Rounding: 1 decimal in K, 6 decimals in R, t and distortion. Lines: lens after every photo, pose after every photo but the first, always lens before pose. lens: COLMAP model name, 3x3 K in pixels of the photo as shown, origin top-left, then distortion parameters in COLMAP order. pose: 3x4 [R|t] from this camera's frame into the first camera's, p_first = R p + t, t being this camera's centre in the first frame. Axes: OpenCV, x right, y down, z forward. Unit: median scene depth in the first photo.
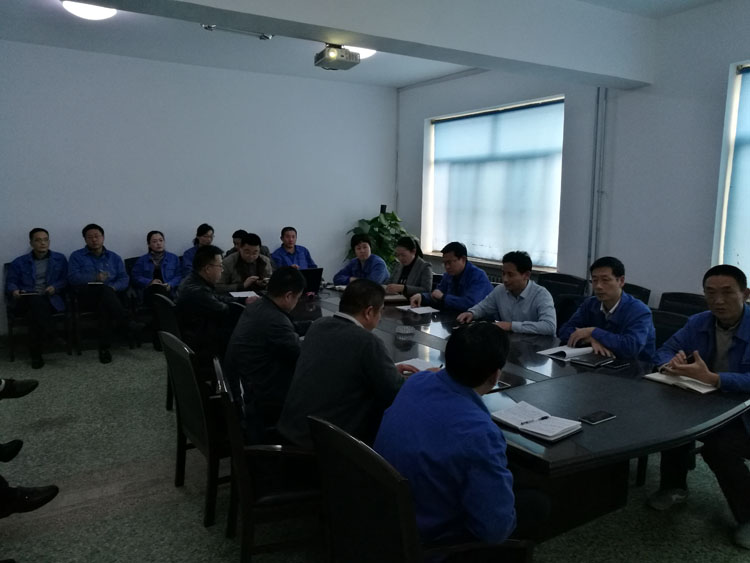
lens RADIAL K [[586.3, 0, 390.3], [0, 586.3, 278.2], [0, 0, 1]] dist [0.052114, 0.004315]
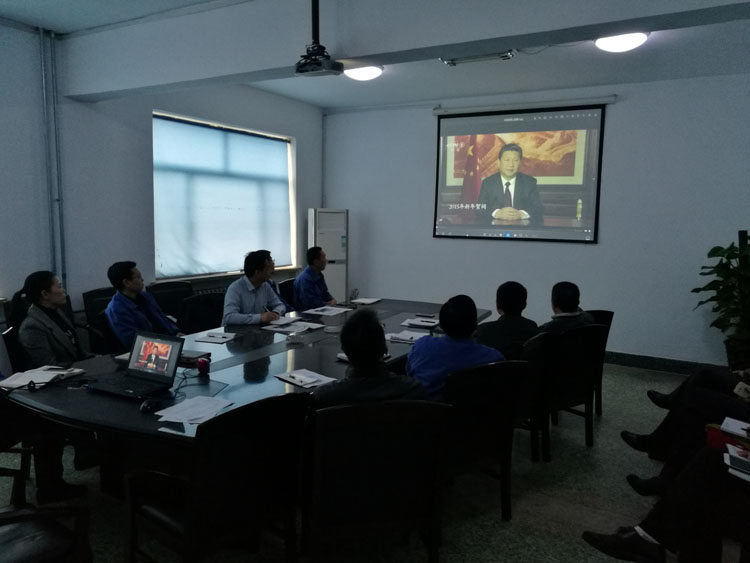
lens RADIAL K [[580.7, 0, 383.4], [0, 580.7, 284.0], [0, 0, 1]] dist [0.067075, 0.003641]
pose [[-0.483649, -0.116604, 0.867460, -0.915307], [0.097001, 0.977840, 0.185525, -0.184409], [-0.869870, 0.173873, -0.461621, 1.315124]]
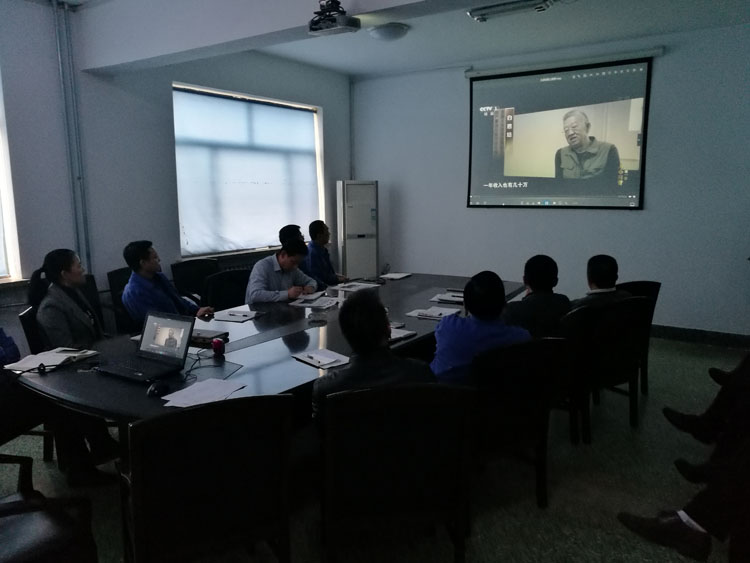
lens RADIAL K [[586.3, 0, 390.3], [0, 586.3, 278.2], [0, 0, 1]] dist [0.052114, 0.004315]
pose [[-0.436310, -0.137377, 0.889248, -0.894238], [0.125575, 0.969308, 0.211359, -0.175353], [-0.890991, 0.203885, -0.405667, 1.287852]]
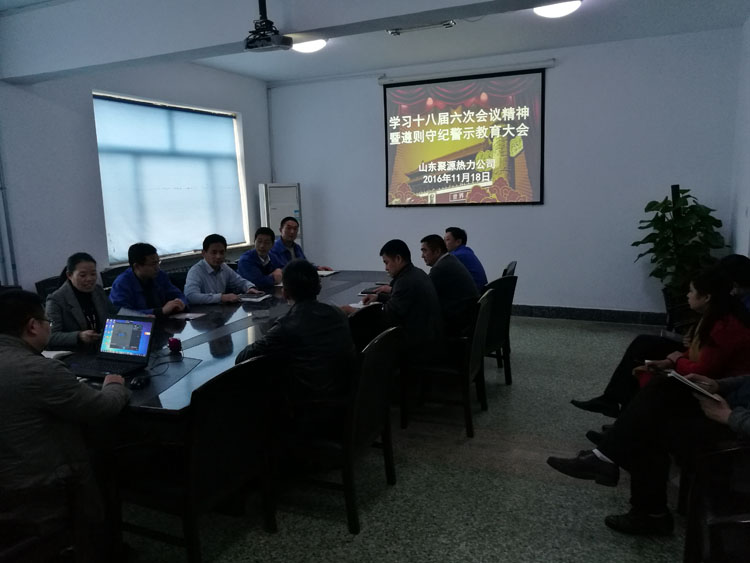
lens RADIAL K [[587.0, 0, 375.0], [0, 587.0, 281.5], [0, 0, 1]] dist [-0.001104, 0.109296]
pose [[-0.550151, -0.121557, 0.826170, -0.927699], [0.141173, 0.961570, 0.235487, -0.186904], [-0.823045, 0.246186, -0.511848, 1.335968]]
